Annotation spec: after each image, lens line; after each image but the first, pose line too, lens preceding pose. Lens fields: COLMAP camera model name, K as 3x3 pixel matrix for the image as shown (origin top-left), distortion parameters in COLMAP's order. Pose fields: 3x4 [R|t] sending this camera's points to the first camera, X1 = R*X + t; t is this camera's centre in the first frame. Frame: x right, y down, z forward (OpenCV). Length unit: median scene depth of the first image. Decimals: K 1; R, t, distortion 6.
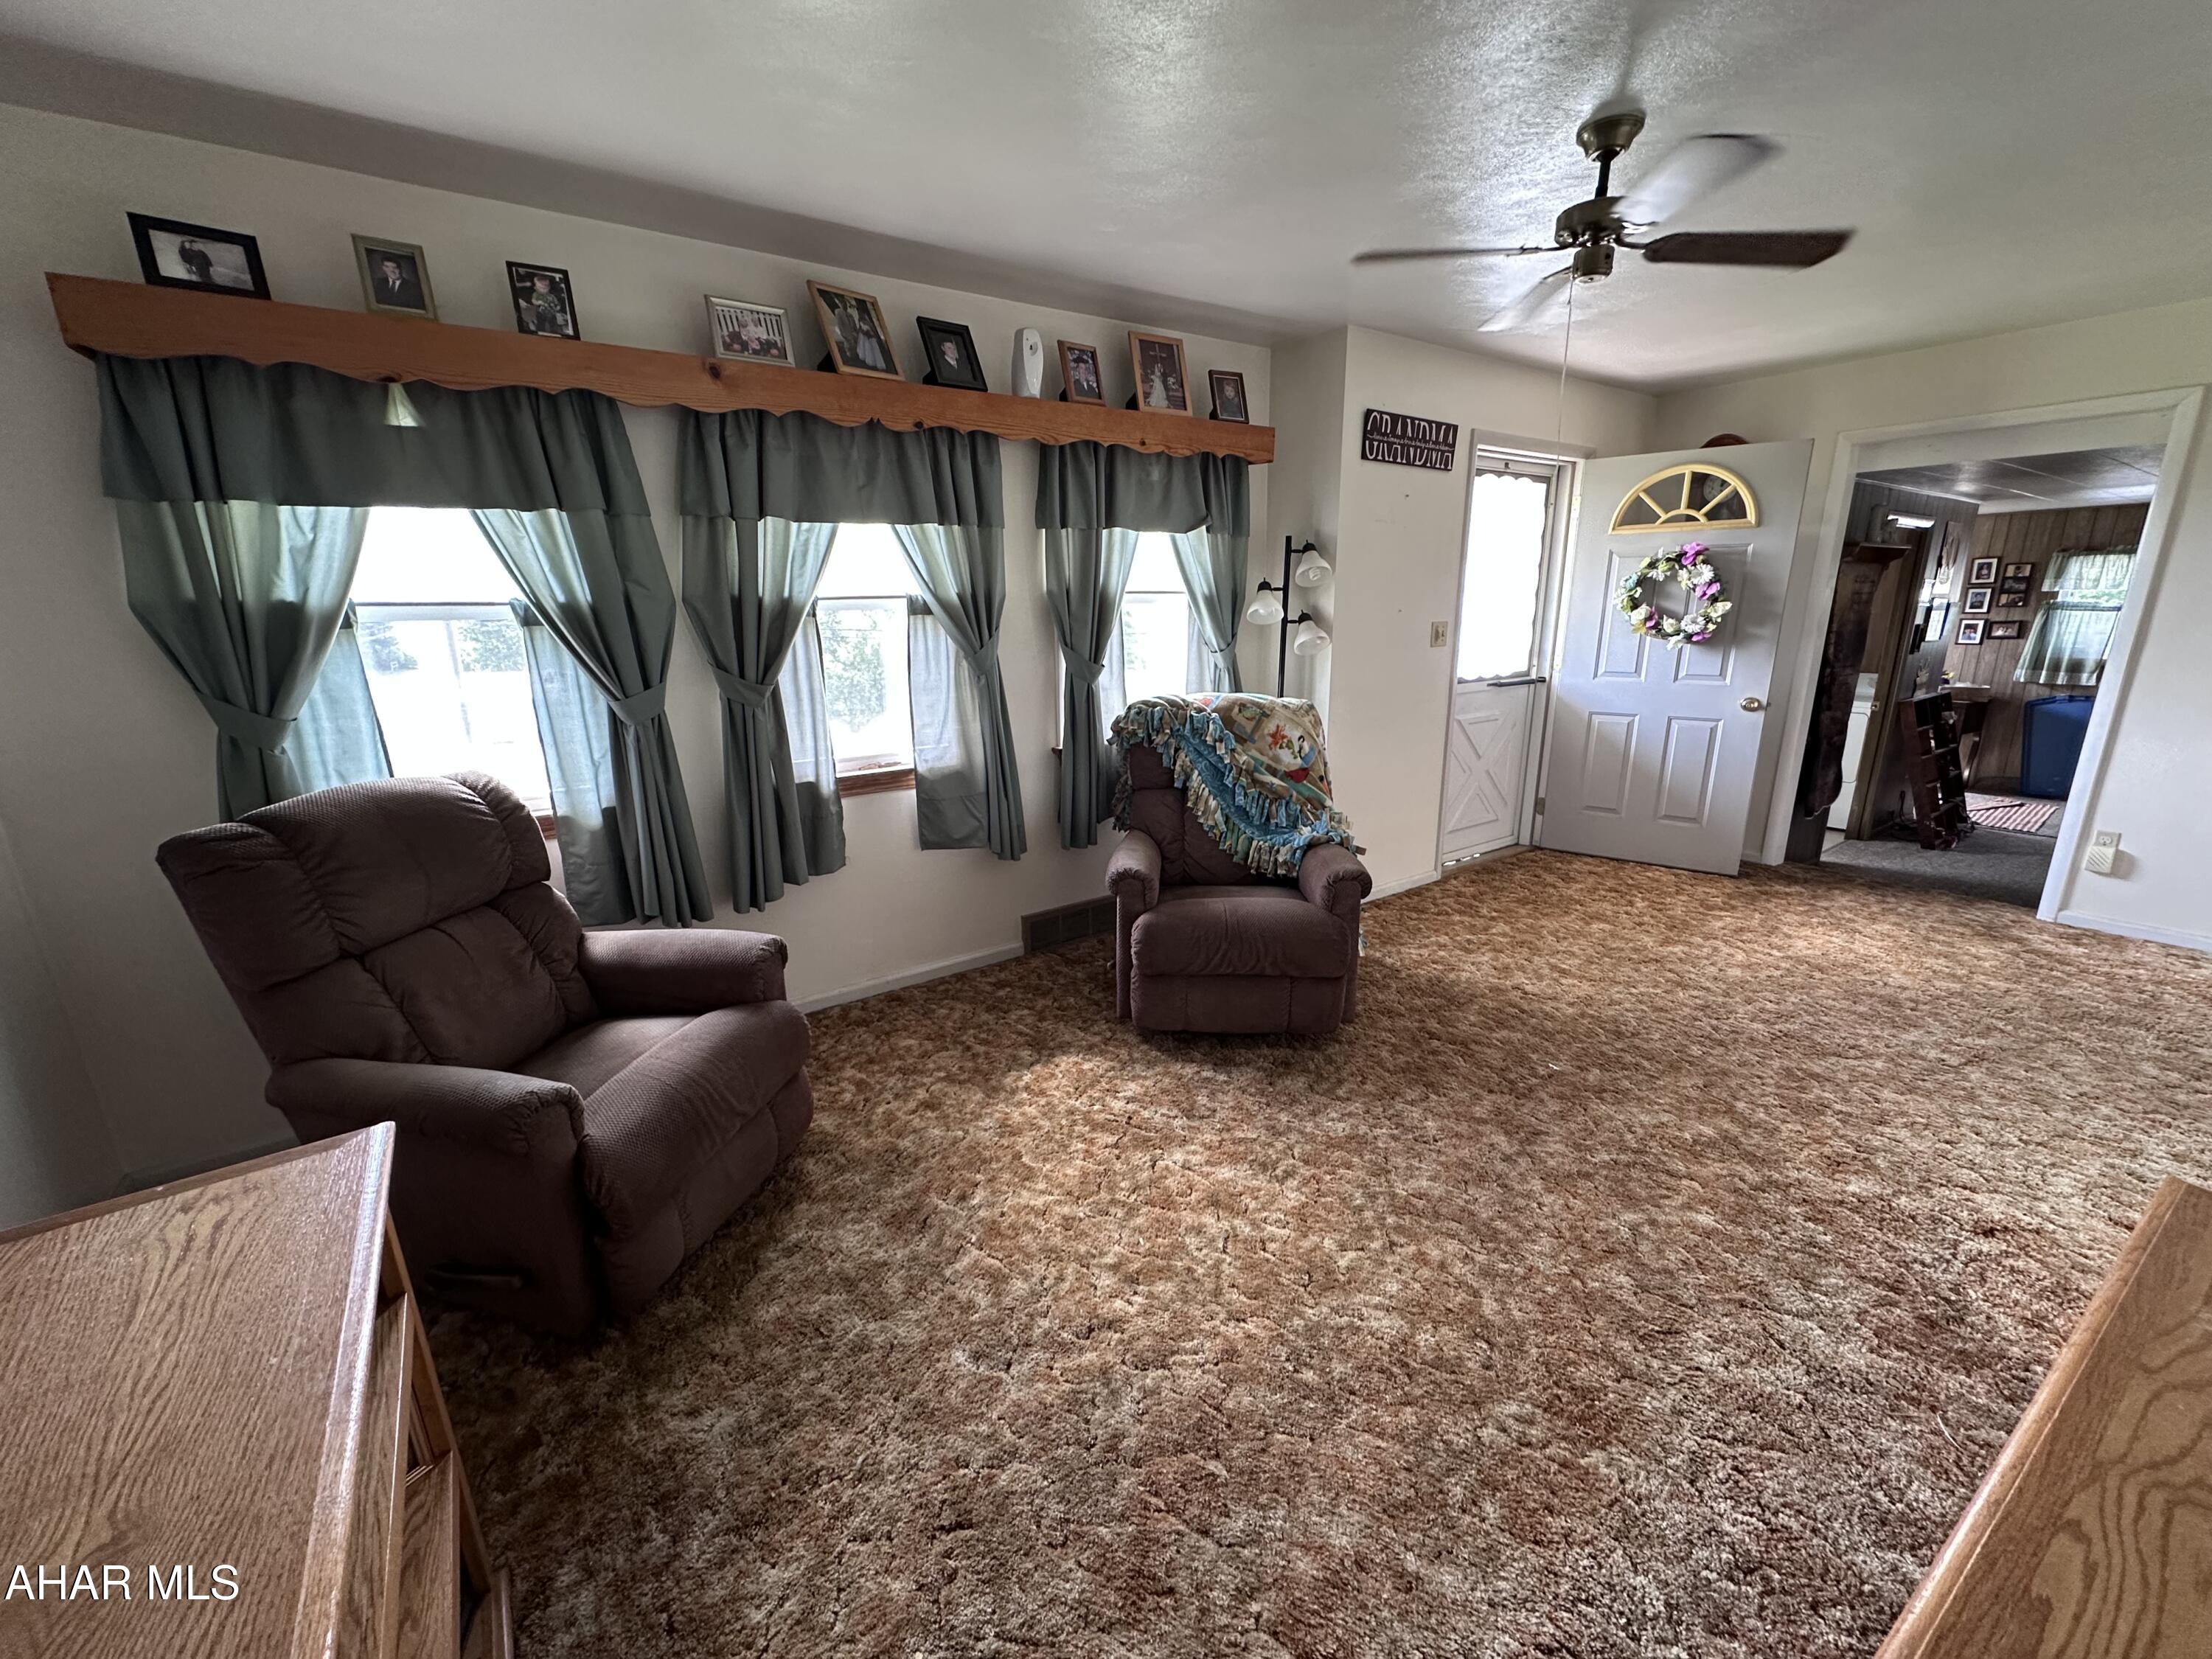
lens RADIAL K [[881.3, 0, 1104.8], [0, 881.3, 833.7], [0, 0, 1]] dist [-0.003576, 0.000210]
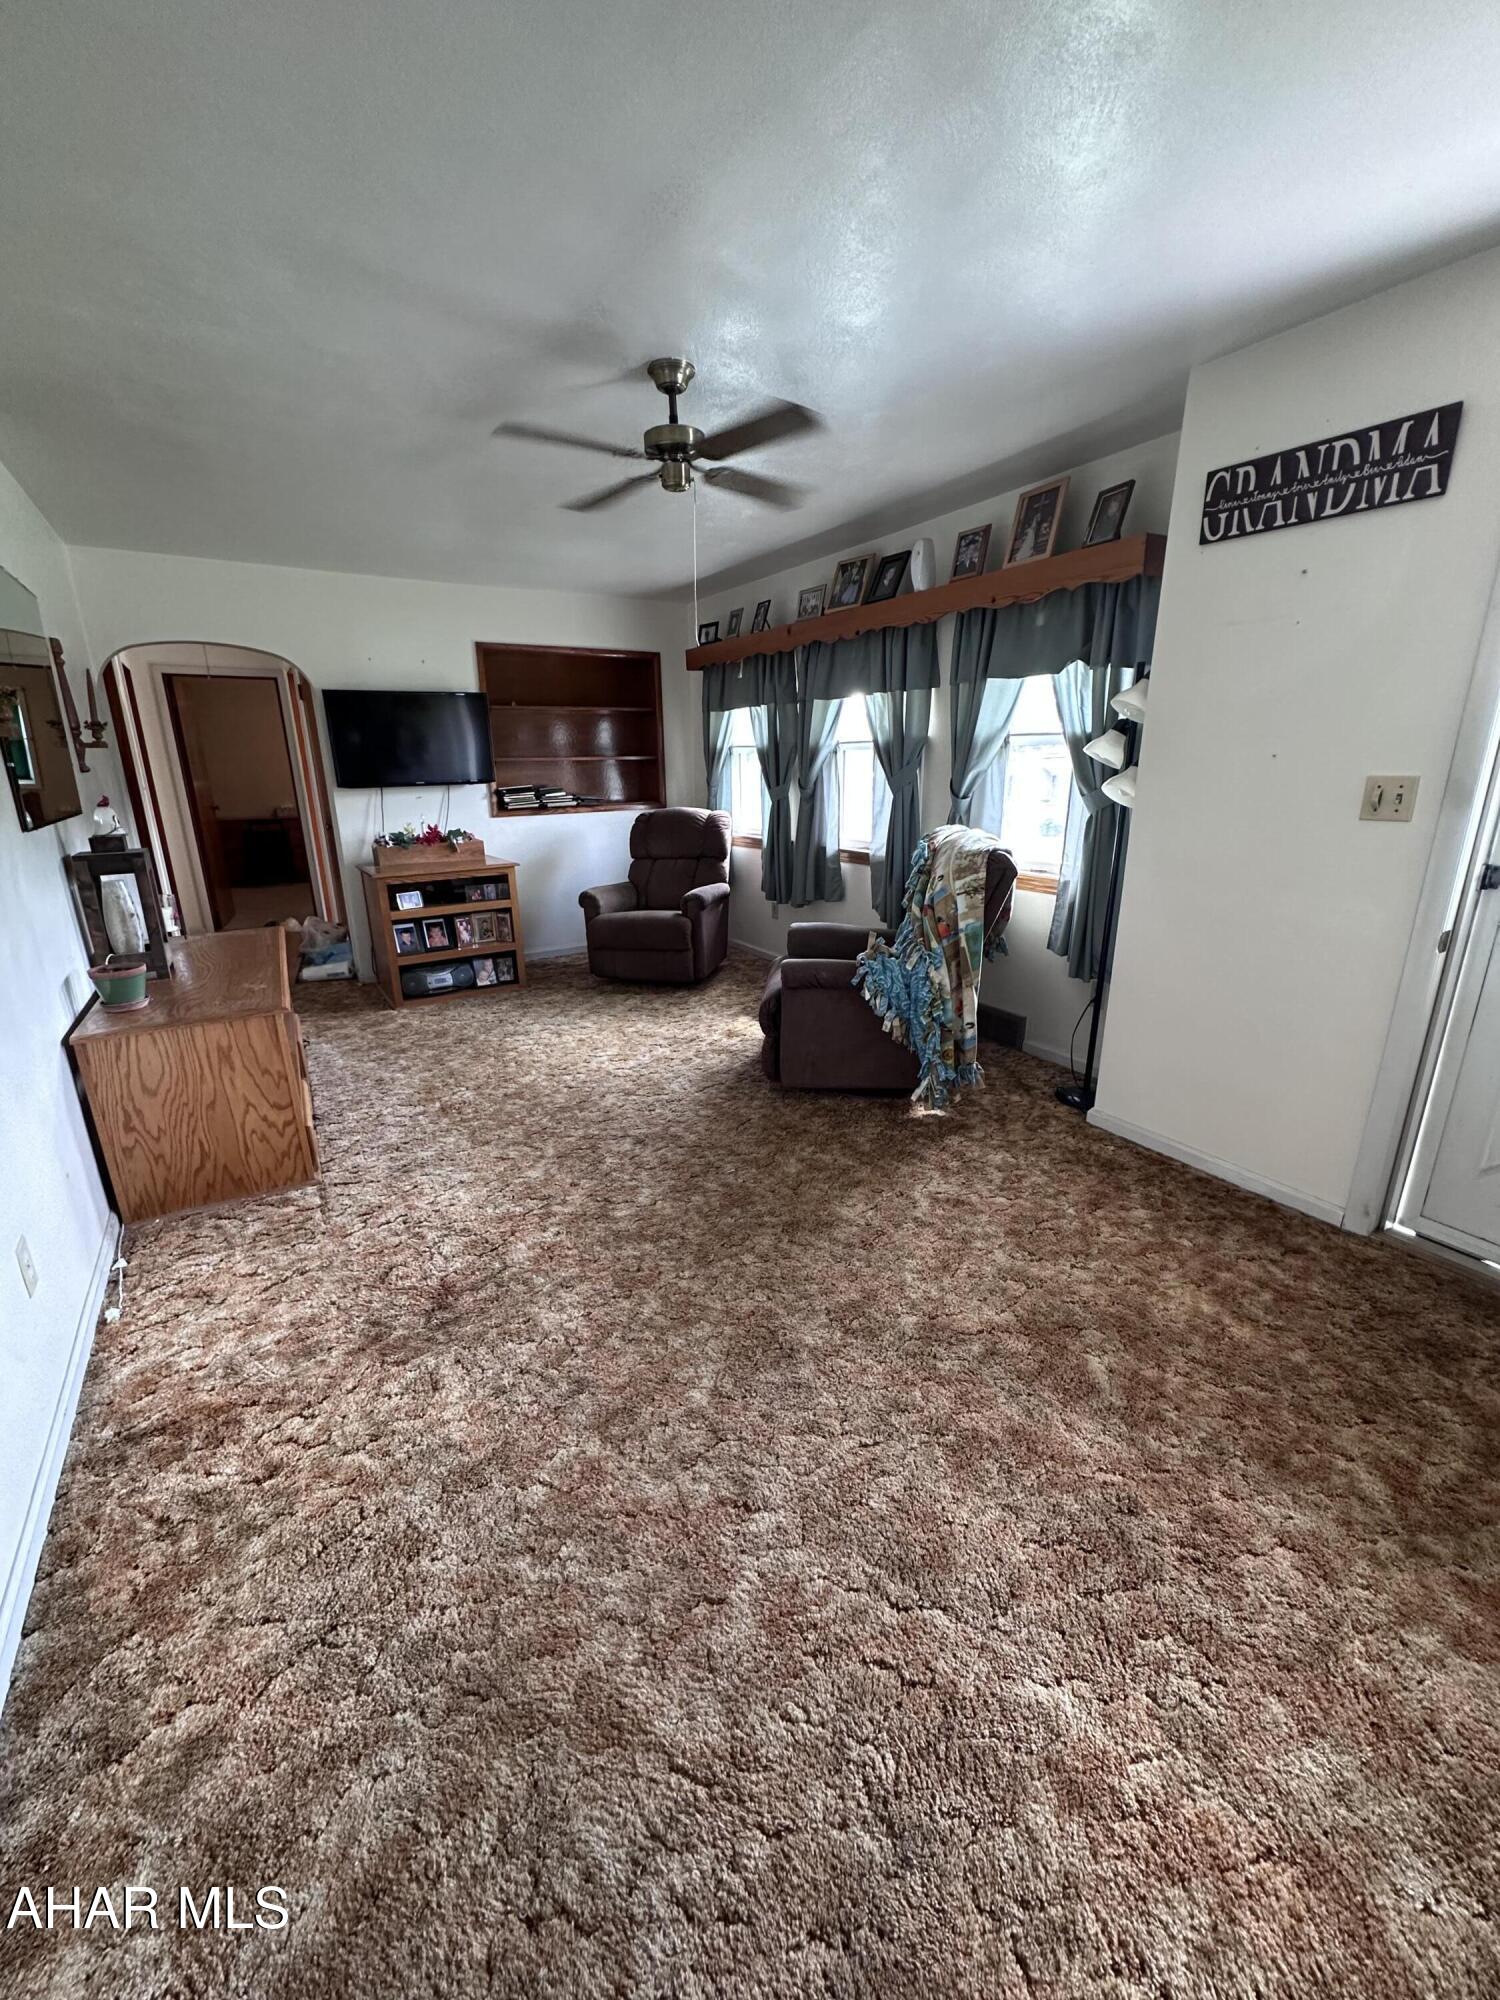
lens RADIAL K [[796.9, 0, 748.7], [0, 796.9, 995.1], [0, 0, 1]] dist [-0.003576, 0.000210]
pose [[-0.045434, 0.302002, -0.952224, 1.332889], [-0.241851, 0.921526, 0.303806, -0.239951], [0.969249, 0.244100, 0.031171, 0.891543]]
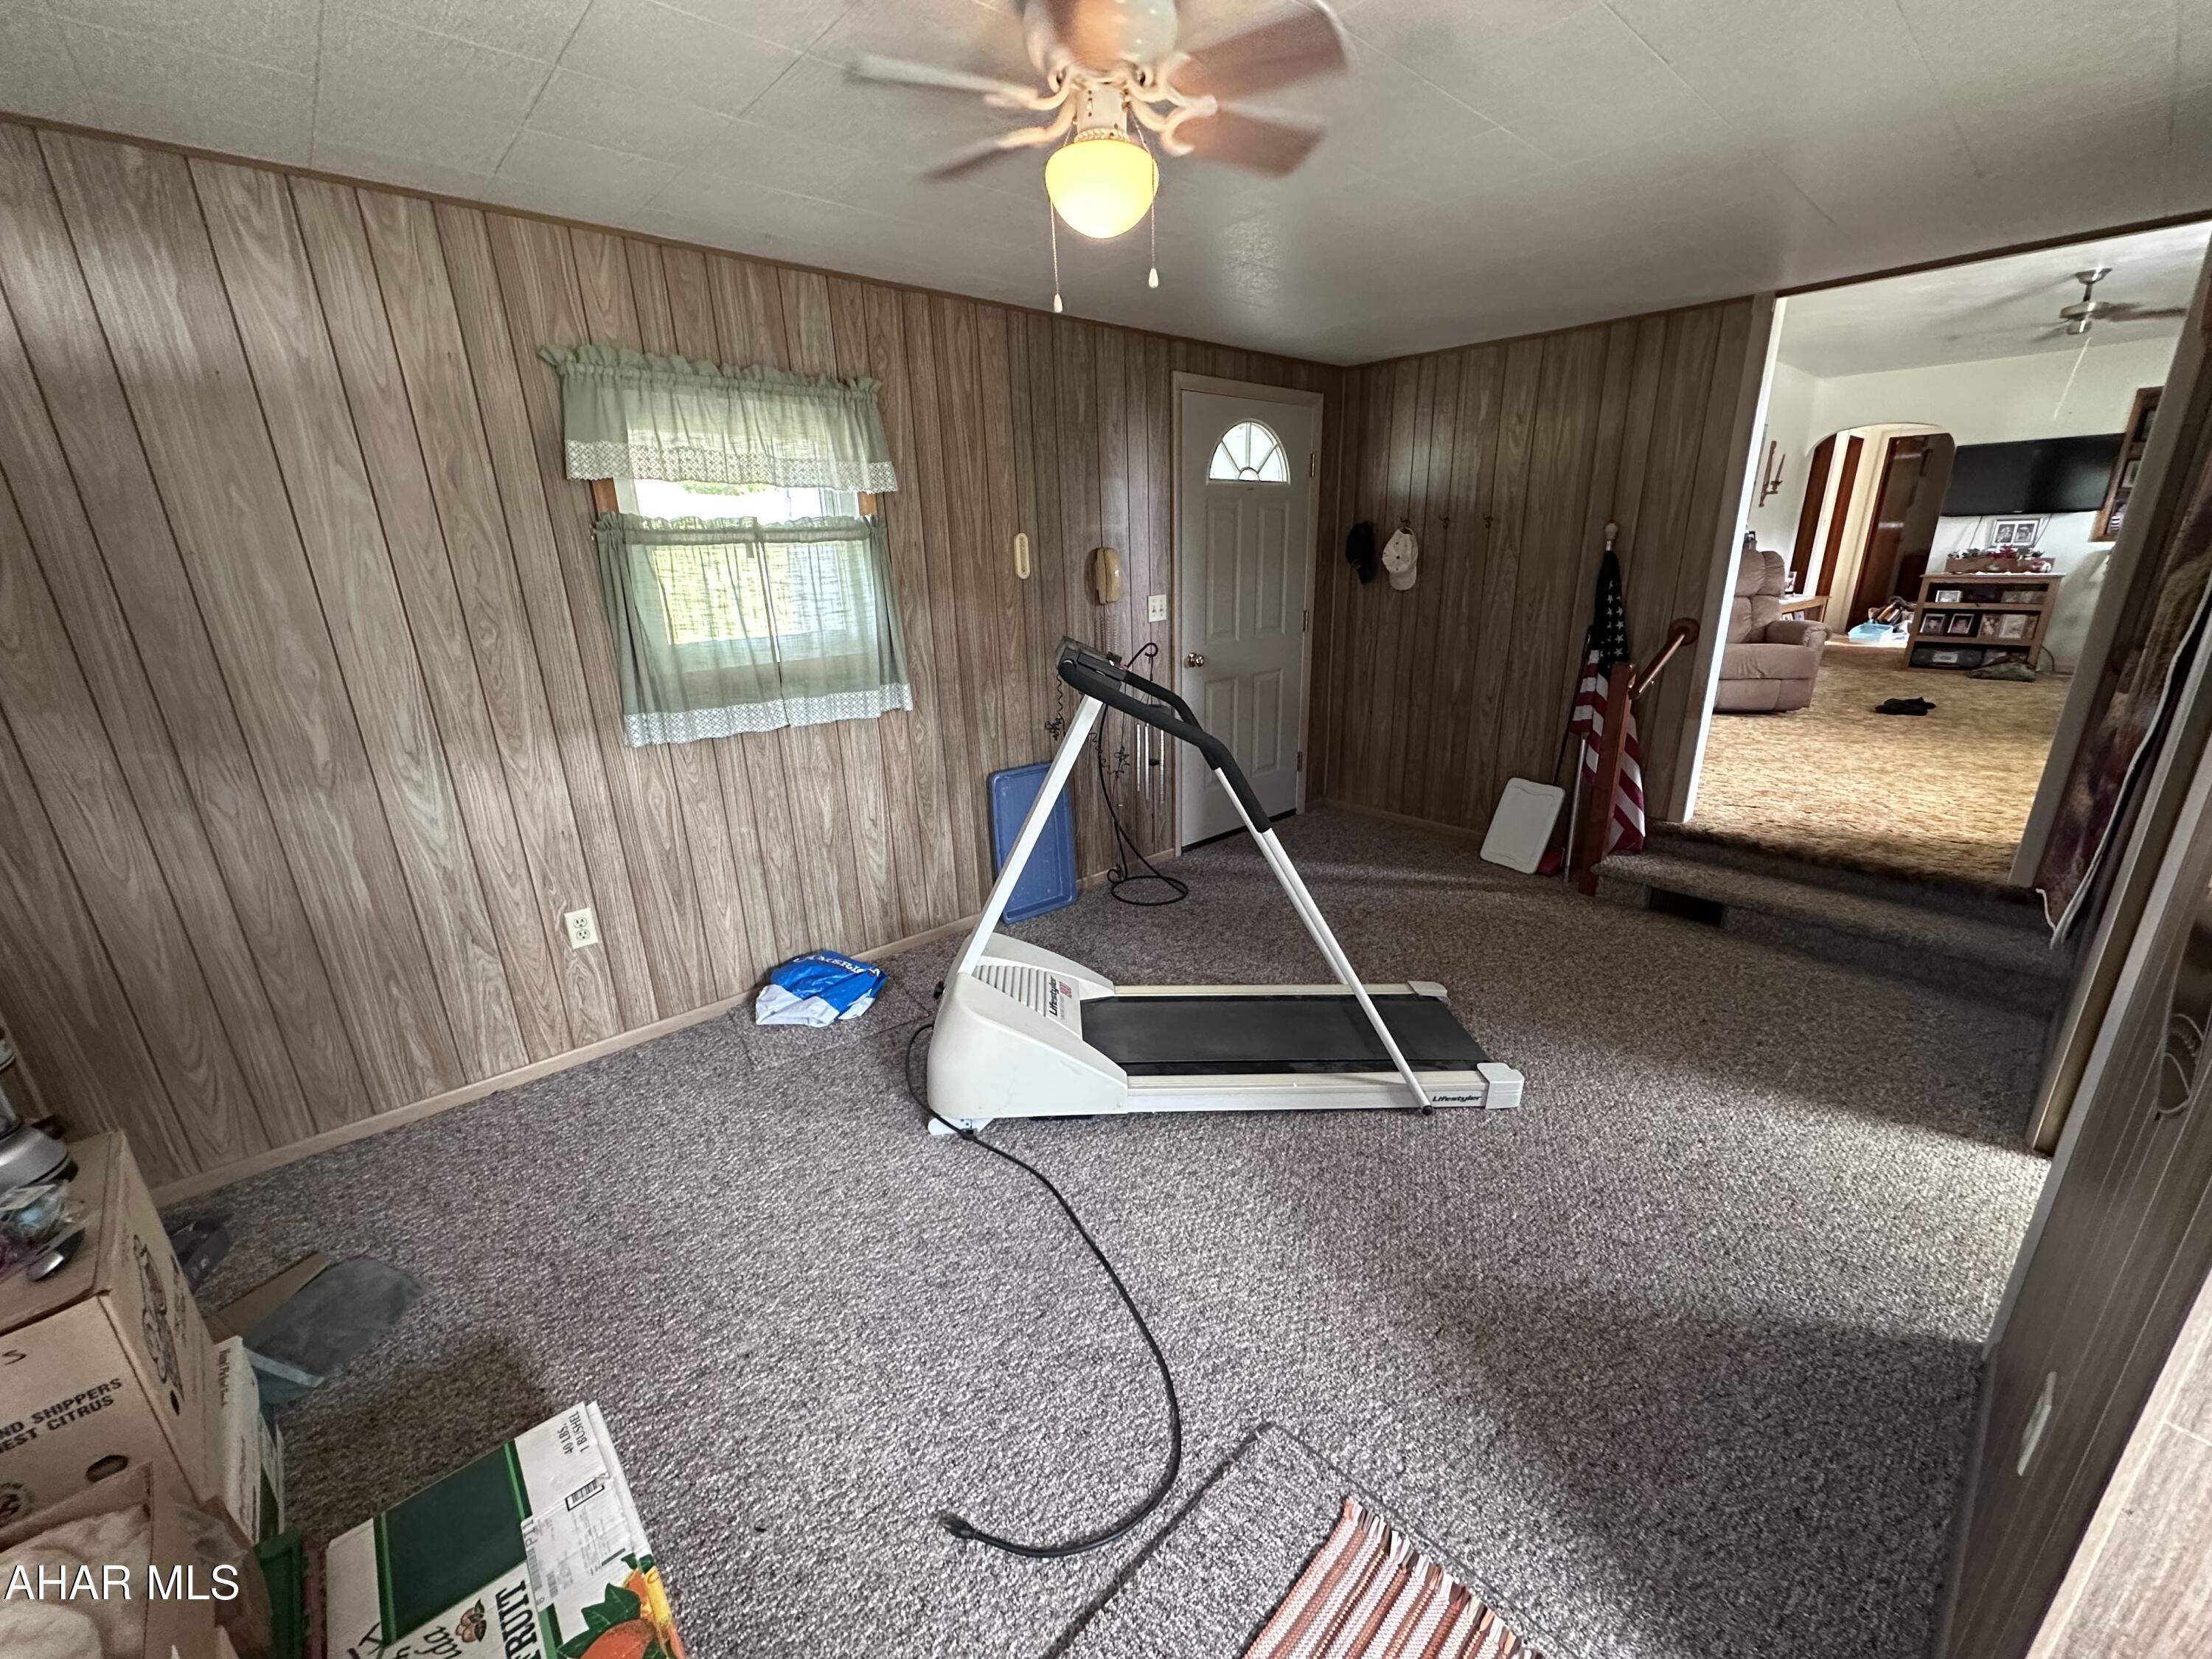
lens RADIAL K [[881.3, 0, 1104.8], [0, 881.3, 833.7], [0, 0, 1]] dist [-0.003576, 0.000210]
pose [[-0.992389, 0.076564, -0.096448, 2.423802], [0.011676, 0.838192, 0.545250, -0.579198], [0.122589, 0.539974, -0.832707, 2.367786]]
